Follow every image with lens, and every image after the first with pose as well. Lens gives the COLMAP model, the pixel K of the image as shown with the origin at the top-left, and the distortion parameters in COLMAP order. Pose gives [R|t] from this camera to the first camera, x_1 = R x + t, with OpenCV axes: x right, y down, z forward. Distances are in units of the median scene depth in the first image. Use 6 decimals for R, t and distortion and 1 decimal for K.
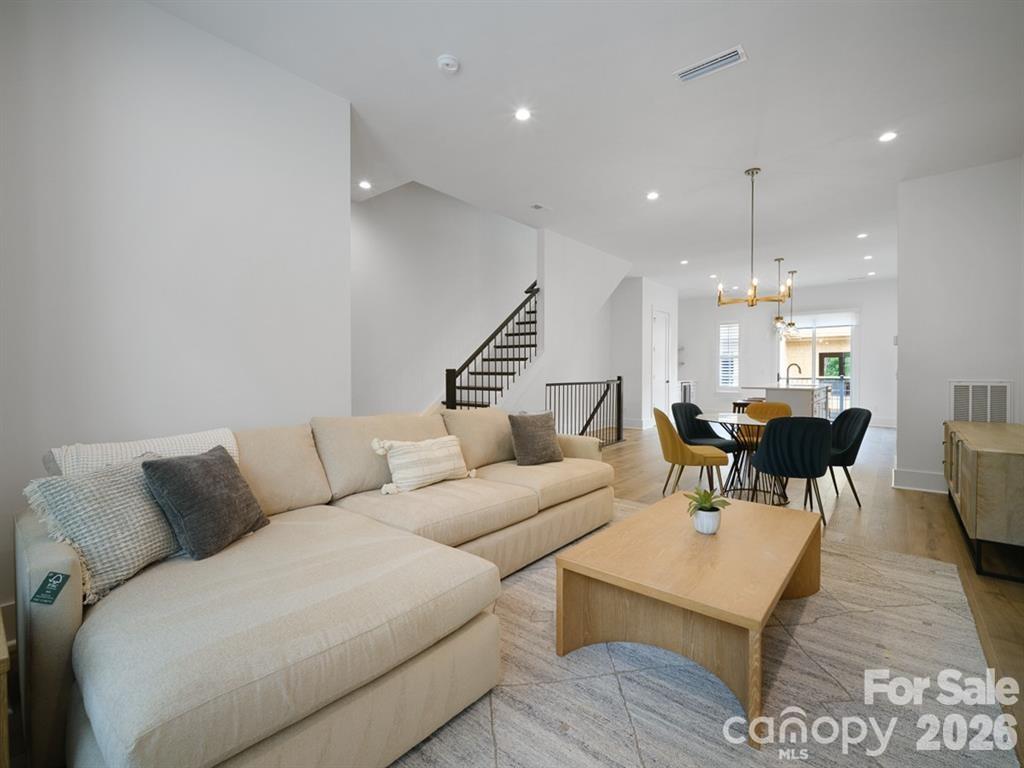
lens RADIAL K [[457.0, 0, 523.9], [0, 457.0, 376.4], [0, 0, 1]] dist [0.000281, 0.000343]
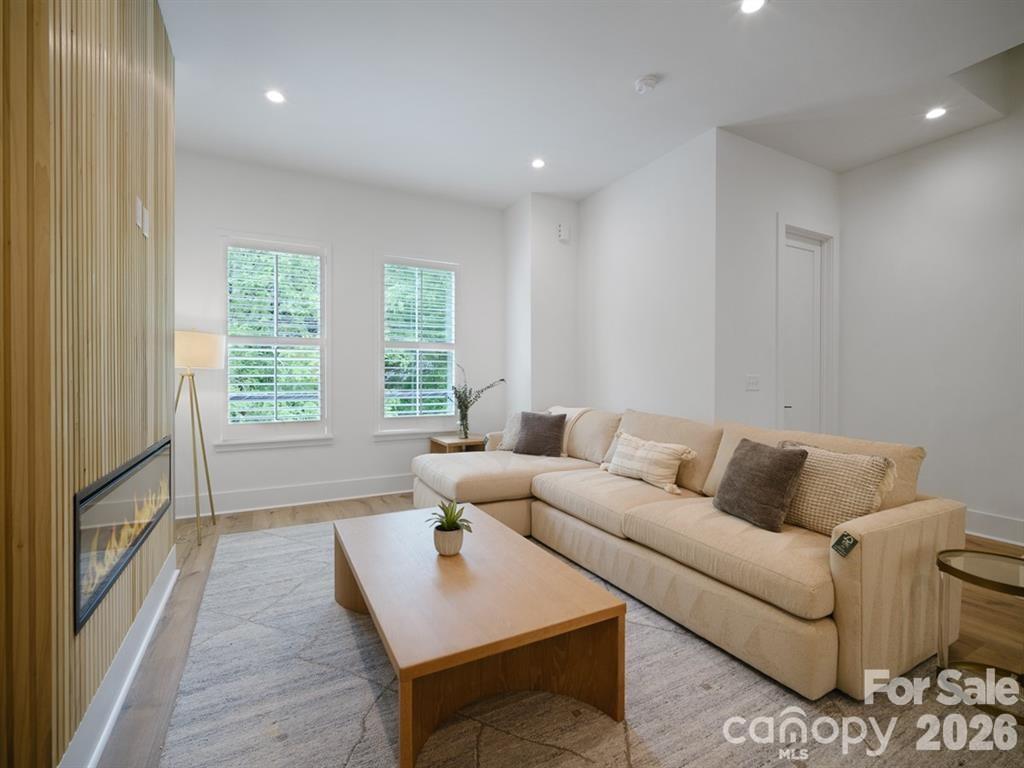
lens RADIAL K [[466.2, 0, 516.7], [0, 466.2, 379.0], [0, 0, 1]] dist [0.000102, 0.000042]
pose [[-0.378530, 0.009782, -0.925537, 1.218004], [-0.012268, 0.999803, 0.015585, -0.022525], [0.925508, 0.017254, -0.378336, 1.488547]]
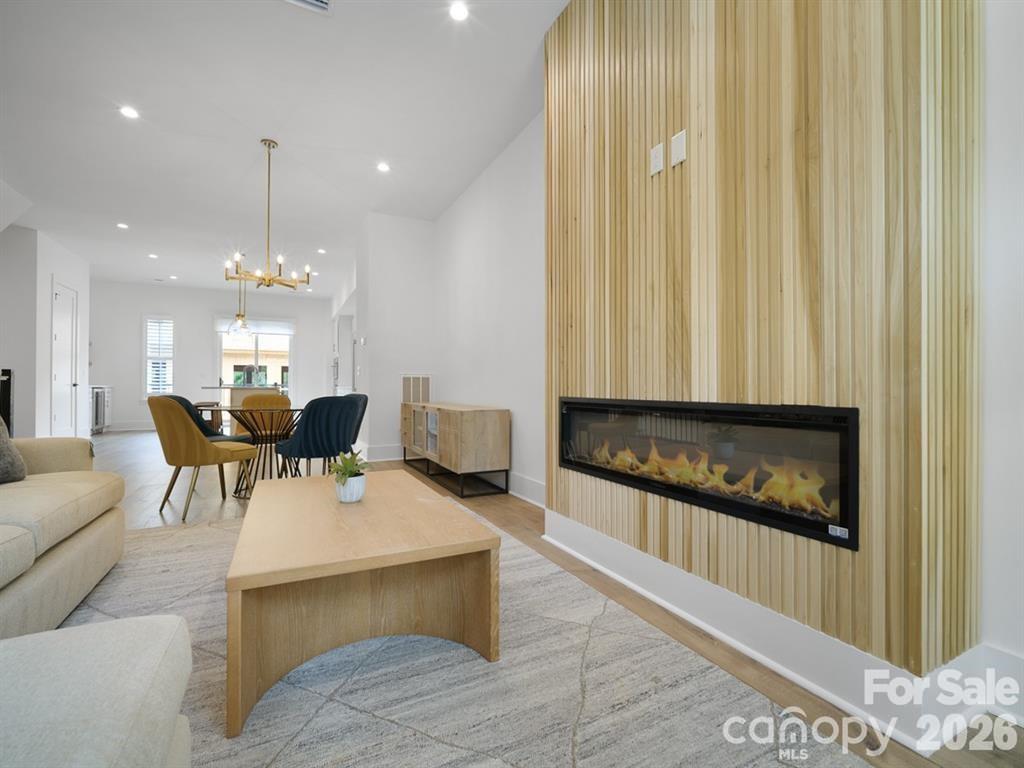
lens RADIAL K [[457.7, 0, 504.3], [0, 457.7, 385.4], [0, 0, 1]] dist [0.000121, 0.000241]
pose [[0.419129, 0.008845, 0.907884, -0.293787], [0.007115, 0.999890, -0.013026, 0.128147], [-0.907899, 0.011919, 0.419020, 0.352836]]
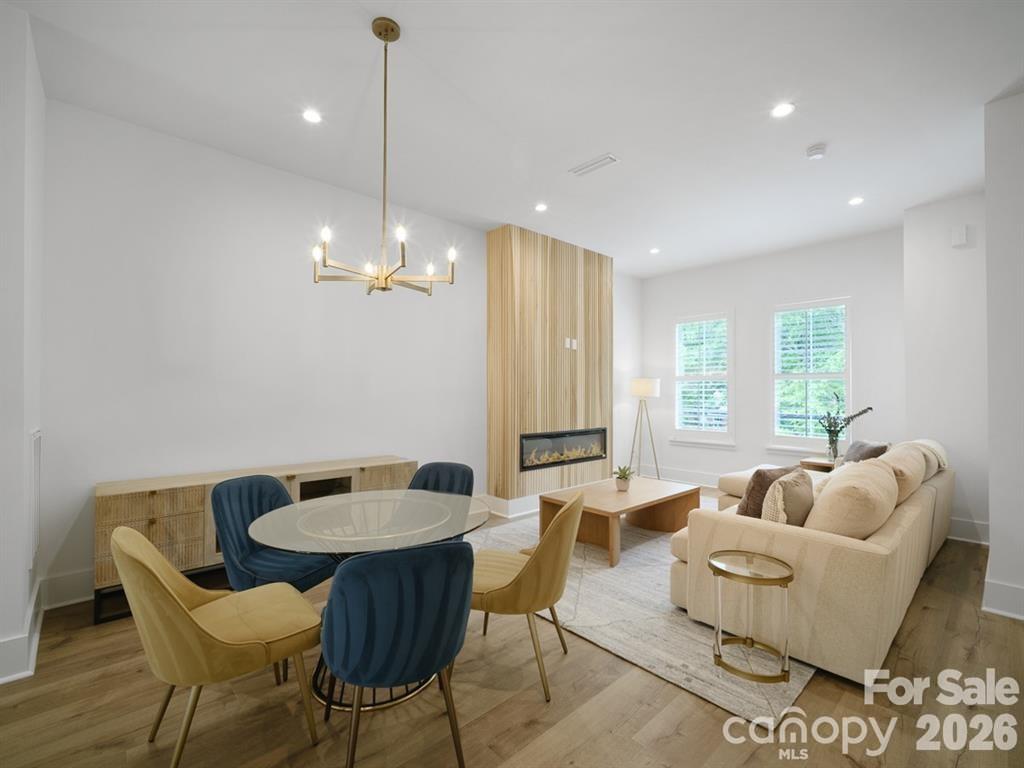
lens RADIAL K [[474.7, 0, 511.2], [0, 474.7, 387.7], [0, 0, 1]] dist [-0.009843, 0.000130]
pose [[-0.989297, 0.003971, 0.145861, 0.574771], [0.004369, 0.999988, 0.002410, -0.093673], [-0.145850, 0.003021, -0.989302, 3.043620]]
